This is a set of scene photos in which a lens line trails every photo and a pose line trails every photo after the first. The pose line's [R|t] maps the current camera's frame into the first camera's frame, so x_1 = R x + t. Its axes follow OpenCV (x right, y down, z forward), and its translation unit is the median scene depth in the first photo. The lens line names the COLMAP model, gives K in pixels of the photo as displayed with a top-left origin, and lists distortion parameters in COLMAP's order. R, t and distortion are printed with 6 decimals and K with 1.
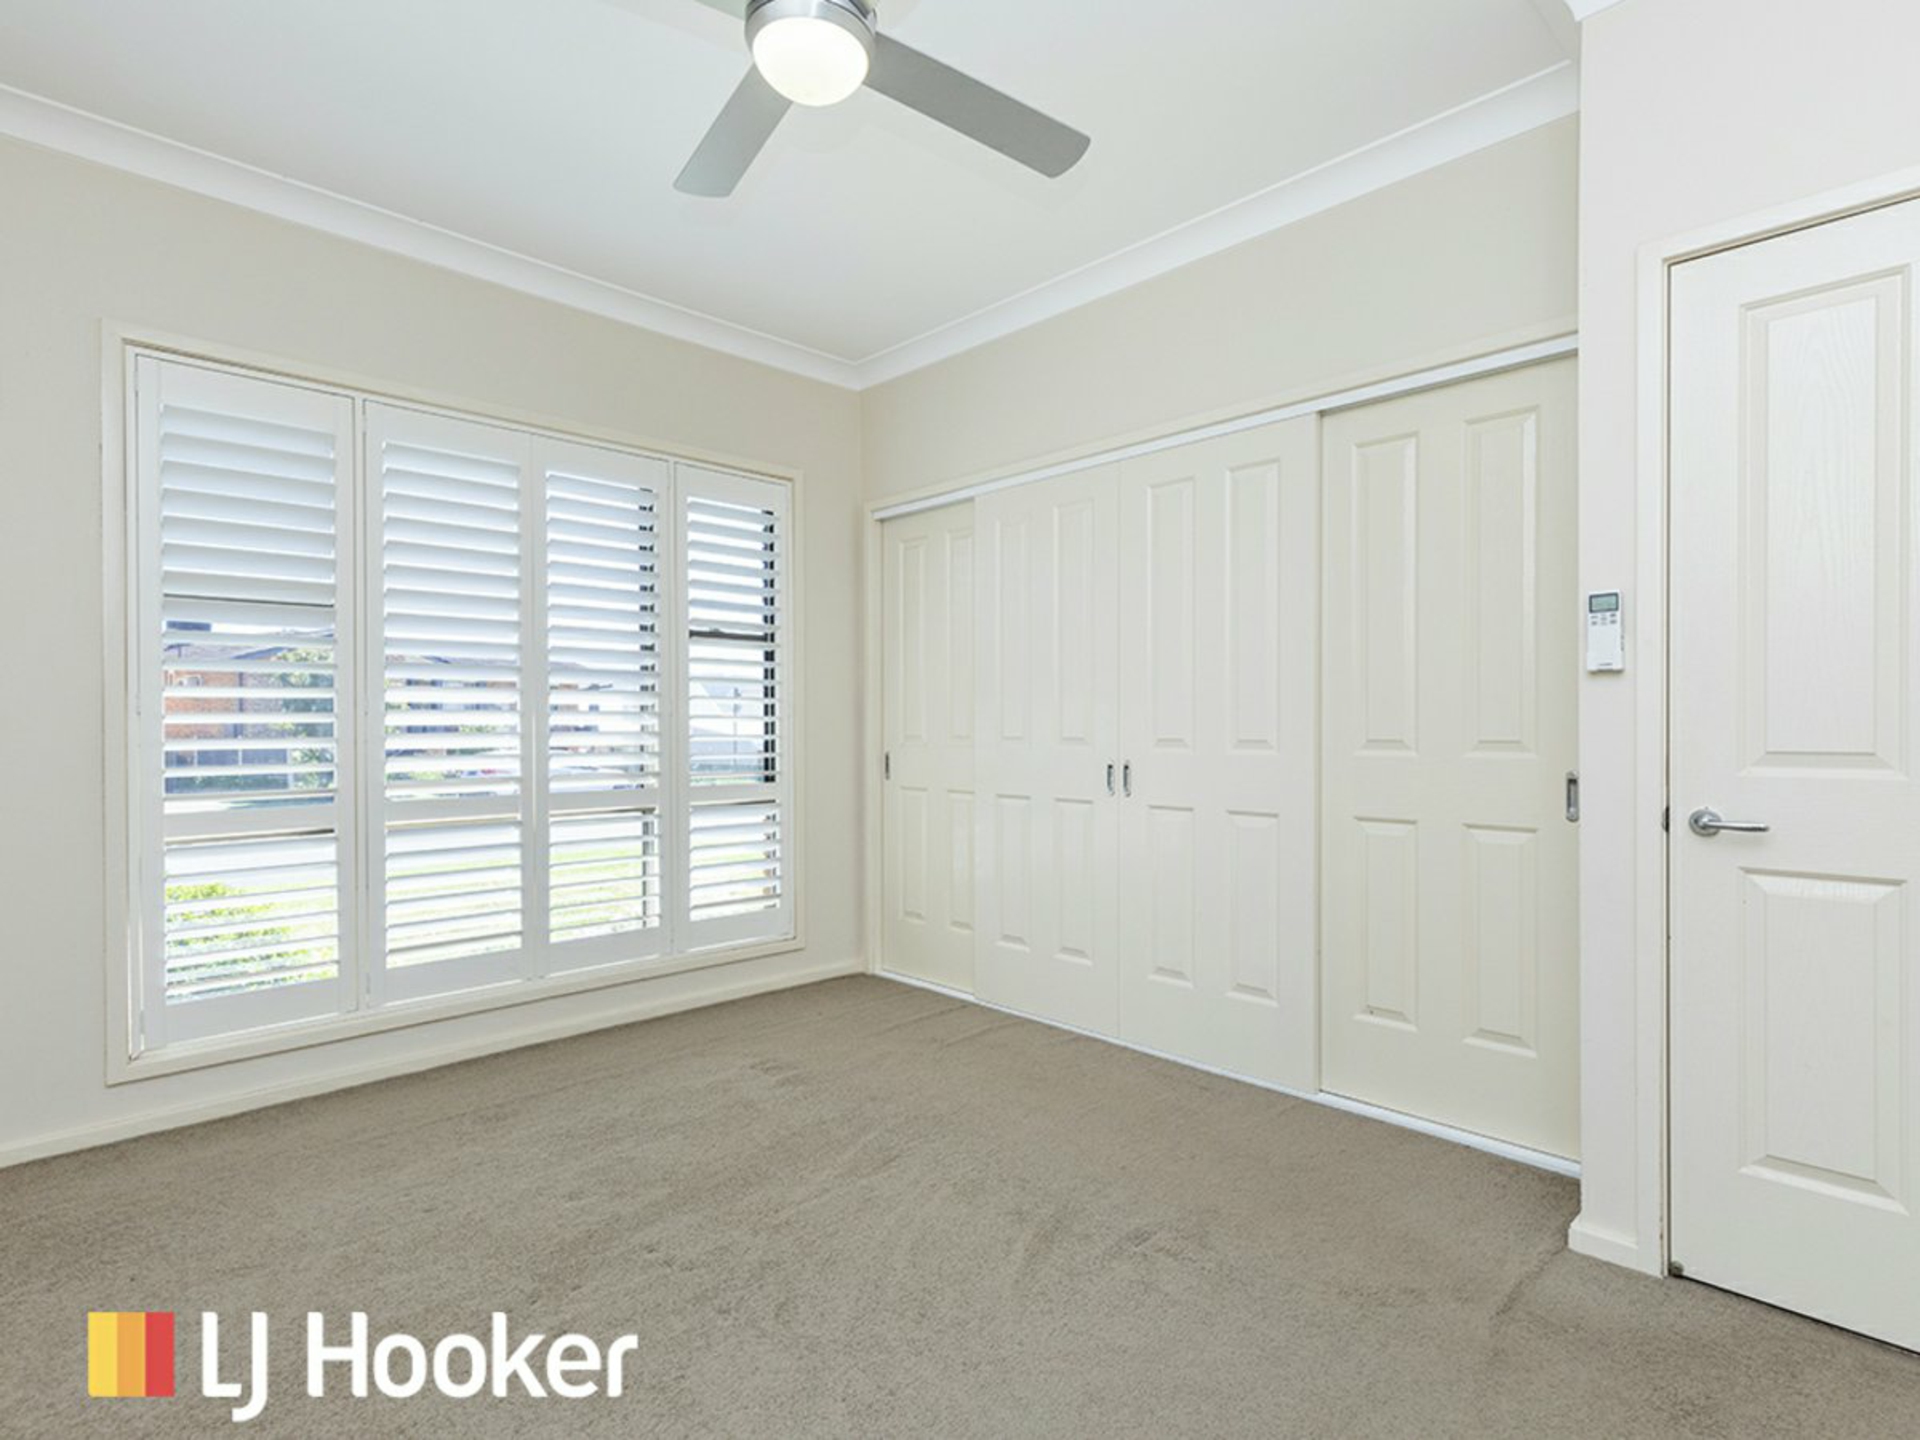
lens RADIAL K [[973.0, 0, 965.8], [0, 973.0, 736.6], [0, 0, 1]] dist [0.003787, 0.002539]
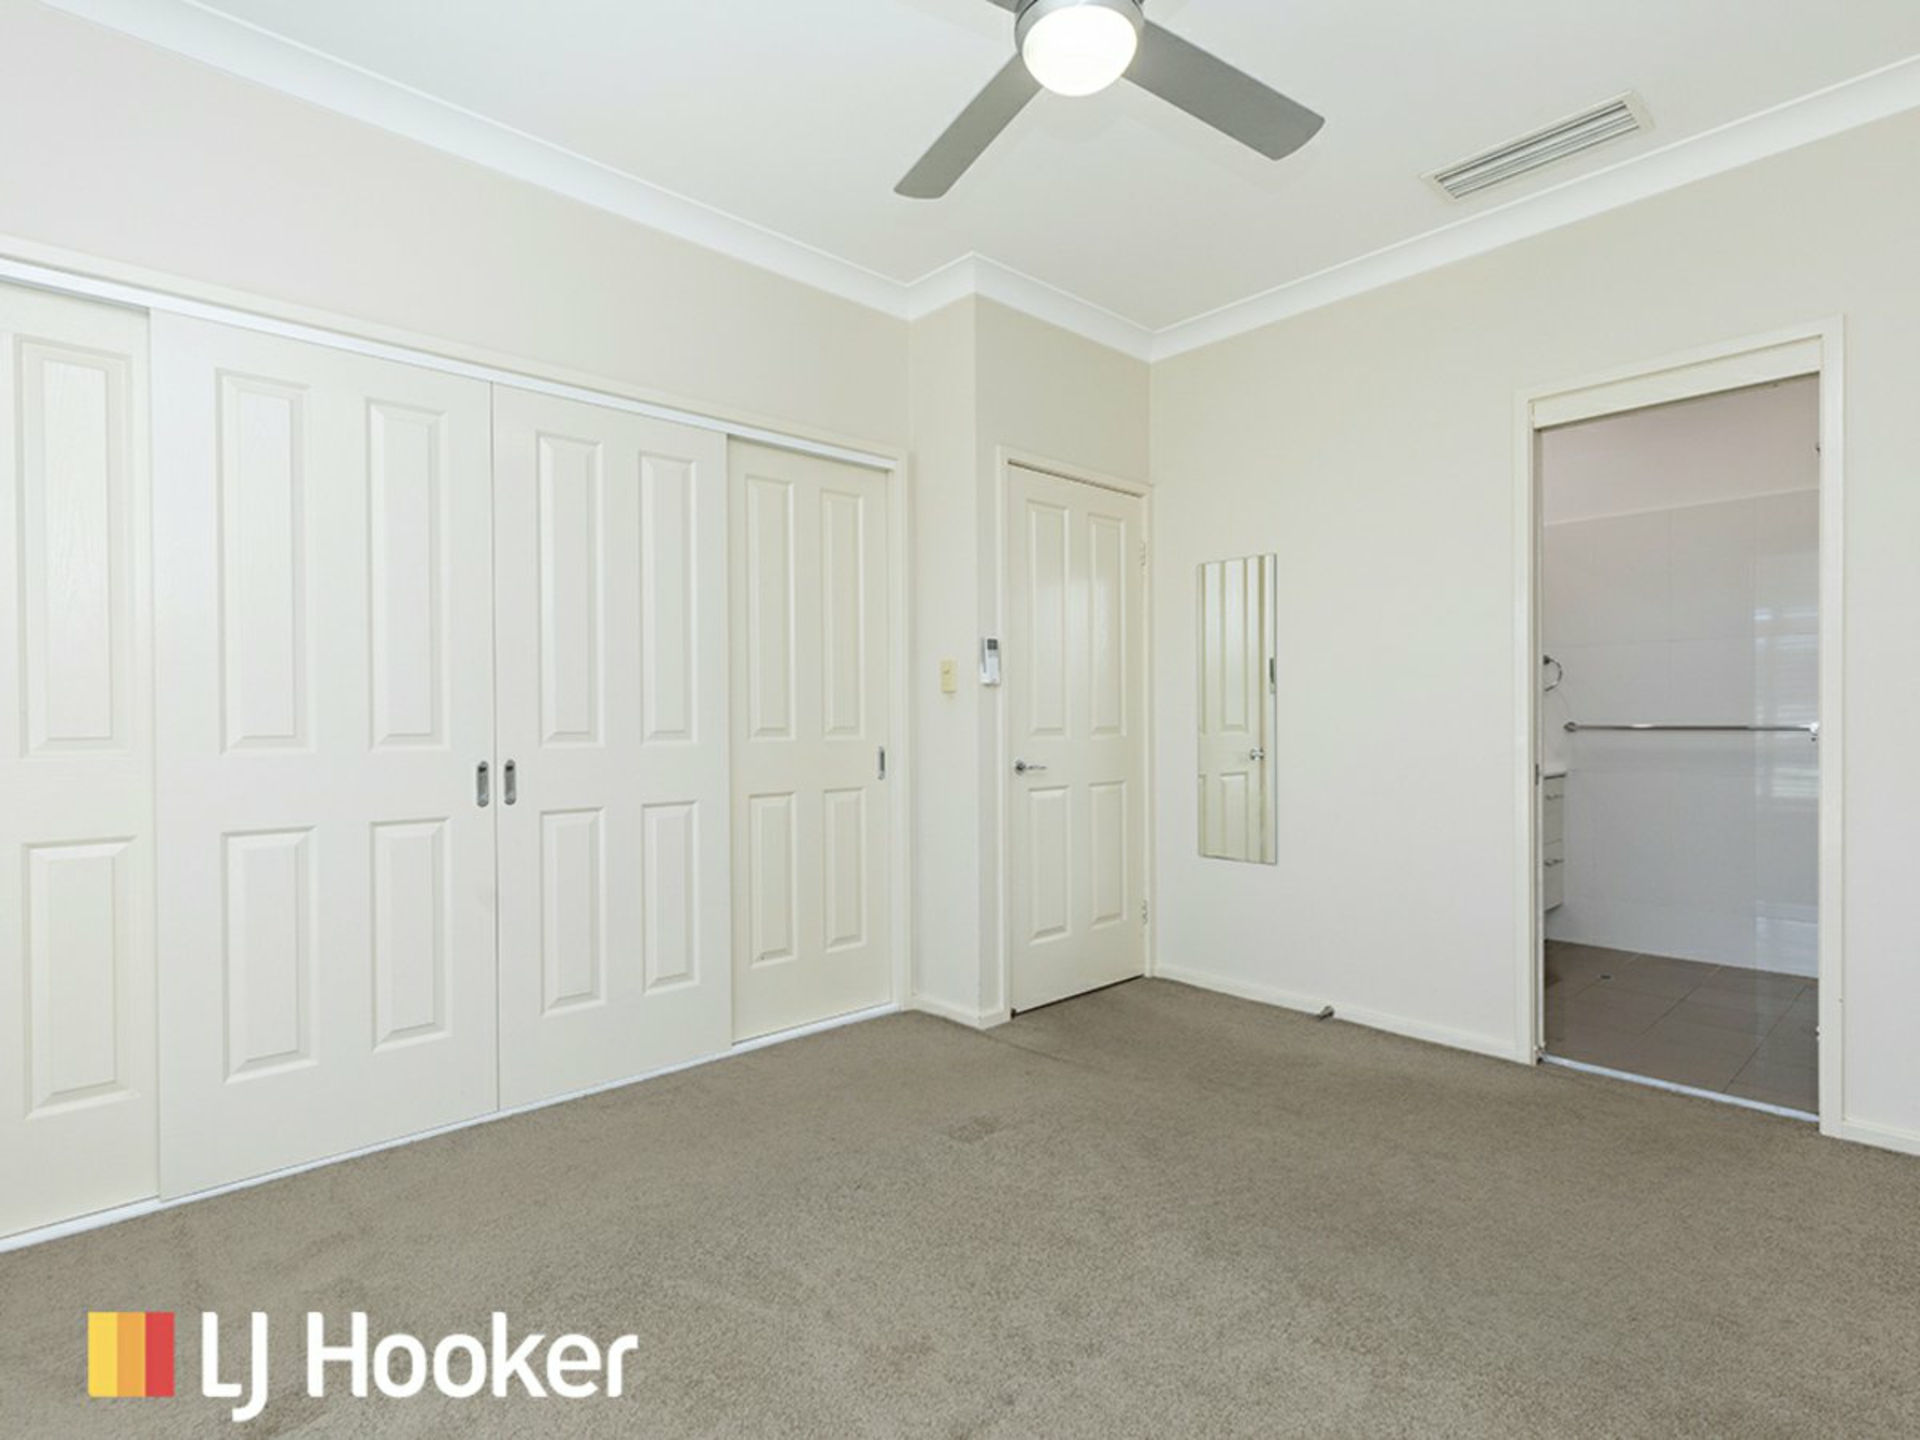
lens RADIAL K [[973.0, 0, 969.3], [0, 973.0, 721.6], [0, 0, 1]] dist [0.003787, 0.002539]
pose [[0.018410, -0.005999, 0.999813, -0.516843], [0.013082, 0.999898, 0.005759, -0.005427], [-0.999745, 0.012974, 0.018487, 0.490476]]
